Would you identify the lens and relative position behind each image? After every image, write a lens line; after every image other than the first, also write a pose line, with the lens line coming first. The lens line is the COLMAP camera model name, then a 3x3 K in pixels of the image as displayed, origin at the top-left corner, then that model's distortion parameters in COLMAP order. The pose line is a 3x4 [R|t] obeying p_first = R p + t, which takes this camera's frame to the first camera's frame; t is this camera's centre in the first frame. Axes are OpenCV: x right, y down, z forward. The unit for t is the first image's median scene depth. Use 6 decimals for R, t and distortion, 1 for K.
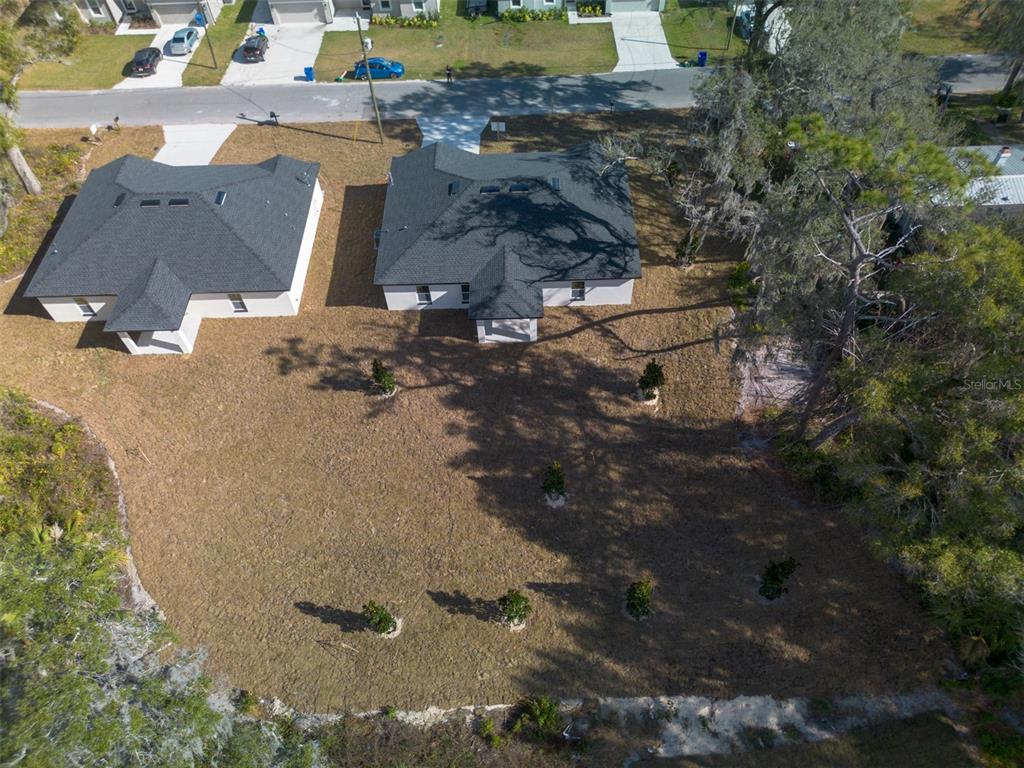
lens RADIAL K [[792.7, 0, 517.2], [0, 792.7, 349.2], [0, 0, 1]] dist [0.007092, -0.002421]
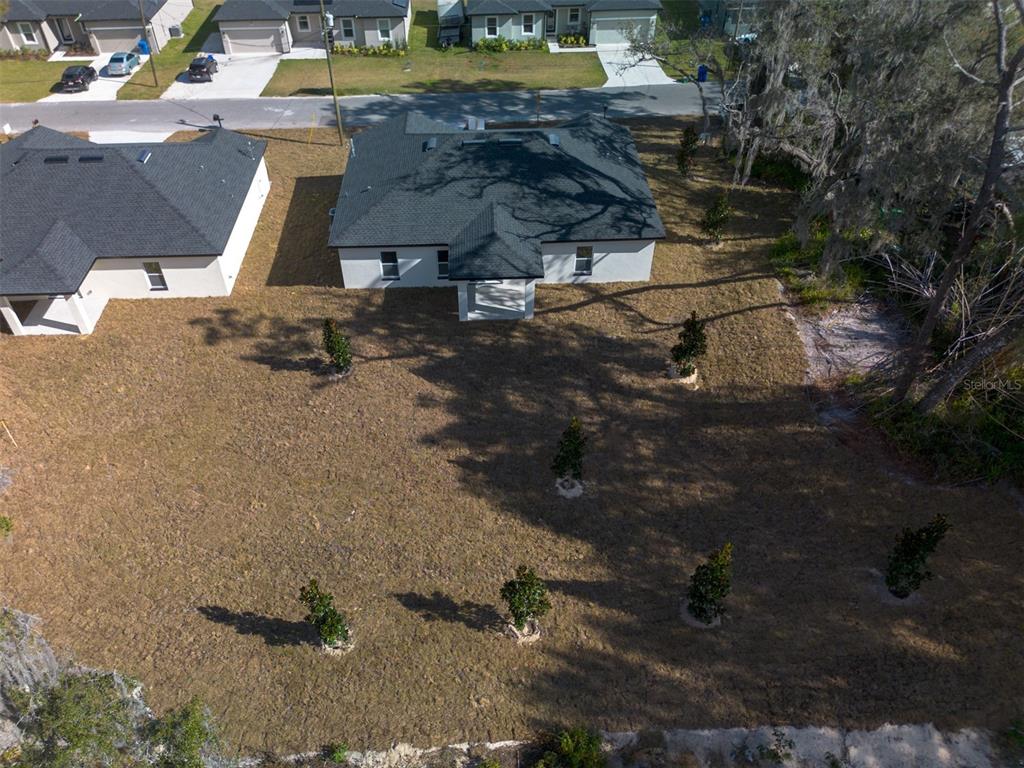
lens RADIAL K [[815.2, 0, 489.3], [0, 815.2, 385.5], [0, 0, 1]] dist [-0.002496, 0.002509]
pose [[0.999627, 0.008712, 0.025893, -0.038603], [-0.004570, 0.987755, -0.155945, 0.180777], [-0.026934, 0.155768, 0.987426, 0.206263]]
